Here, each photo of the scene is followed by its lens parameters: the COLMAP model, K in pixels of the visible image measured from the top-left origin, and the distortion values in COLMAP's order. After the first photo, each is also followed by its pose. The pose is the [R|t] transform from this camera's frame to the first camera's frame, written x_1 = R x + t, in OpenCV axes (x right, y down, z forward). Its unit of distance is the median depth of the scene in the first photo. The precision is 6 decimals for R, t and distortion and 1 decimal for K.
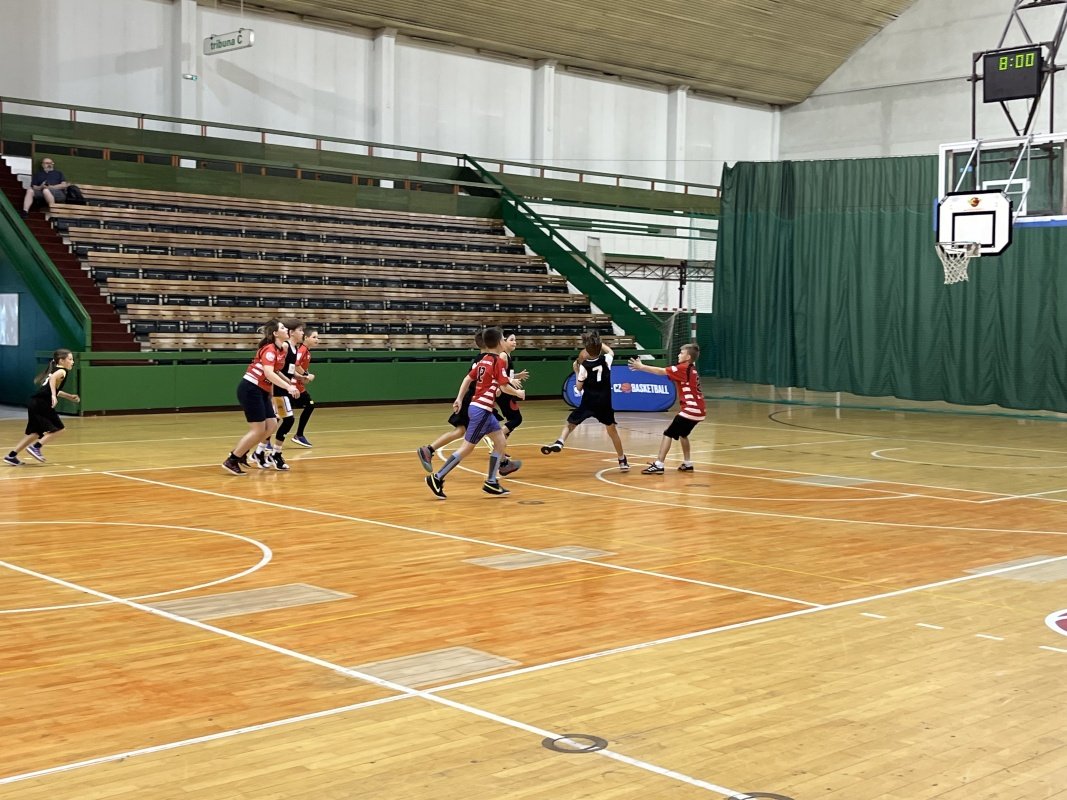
lens RADIAL K [[1432.3, 0, 533.5], [0, 1432.3, 400.0], [0, 0, 1]] dist [0.032295, -0.408875]
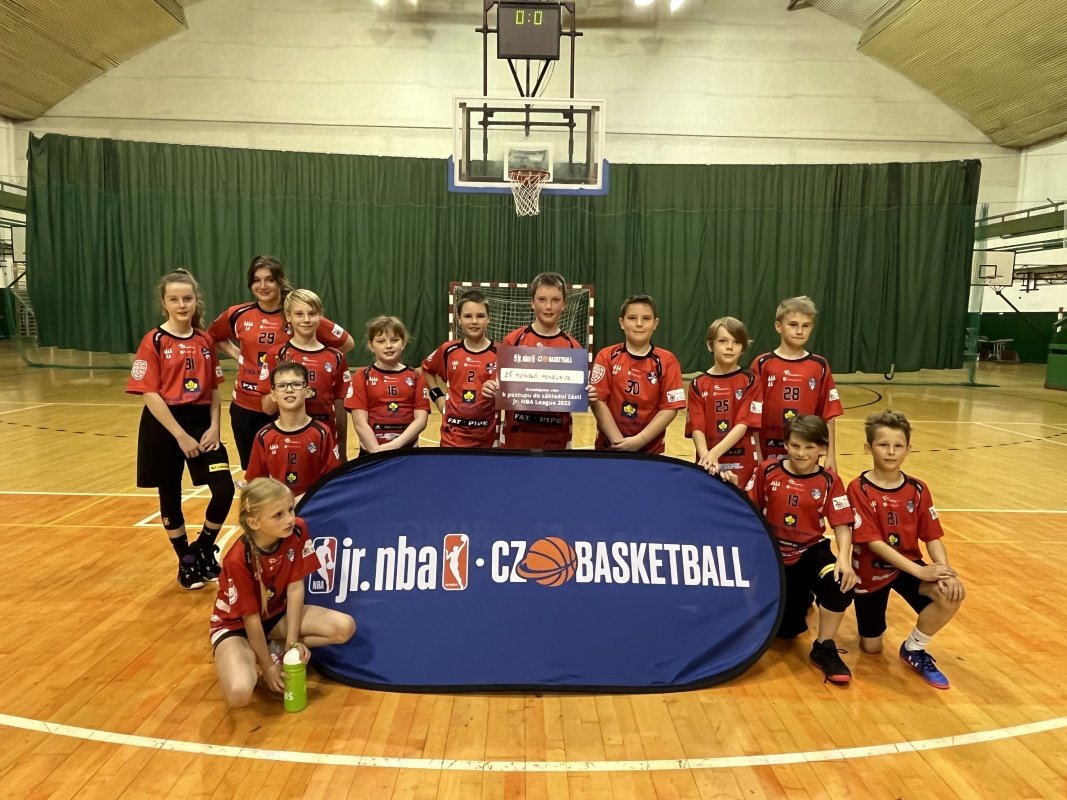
lens RADIAL K [[757.5, 0, 533.5], [0, 757.5, 400.0], [0, 0, 1]] dist [-0.001074, -0.001748]
pose [[0.676687, -0.073086, 0.732634, -0.030715], [0.021439, 0.996595, 0.079617, -0.011612], [-0.735959, -0.038169, 0.675950, 0.354923]]
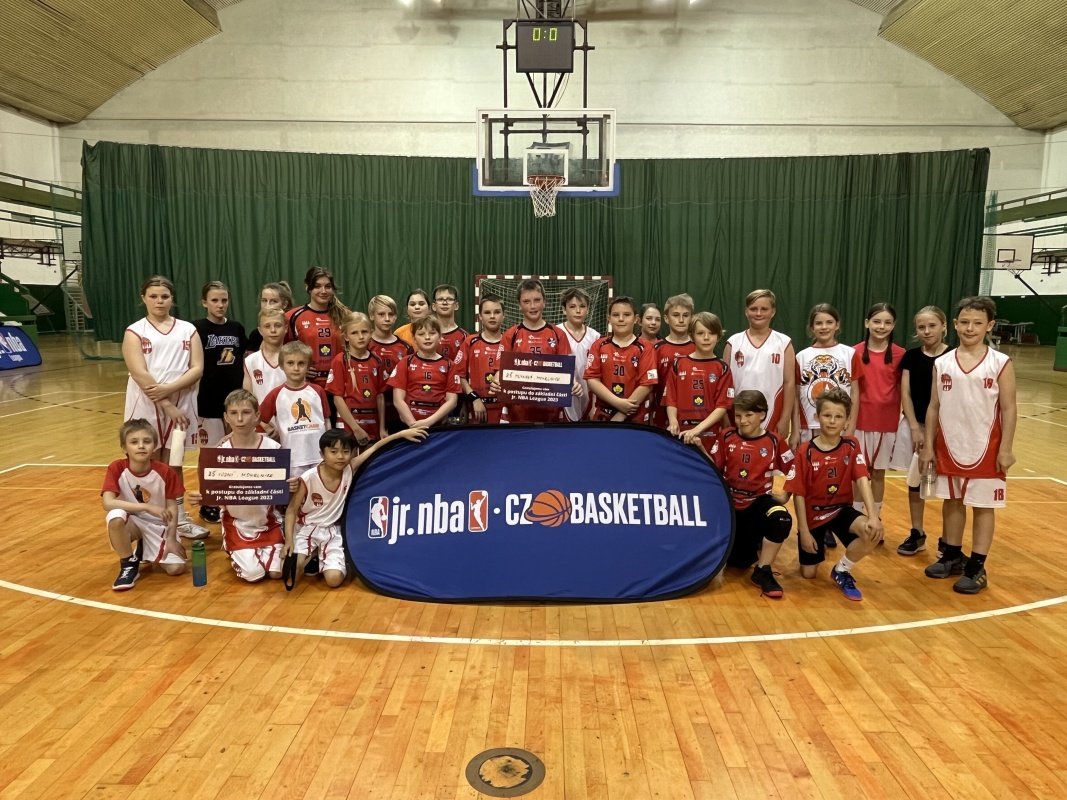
lens RADIAL K [[757.5, 0, 533.5], [0, 757.5, 400.0], [0, 0, 1]] dist [-0.001074, -0.001748]
pose [[0.702394, -0.090637, 0.705994, -0.048424], [0.033386, 0.994963, 0.094521, -0.012650], [-0.711005, -0.042821, 0.701882, 0.333504]]
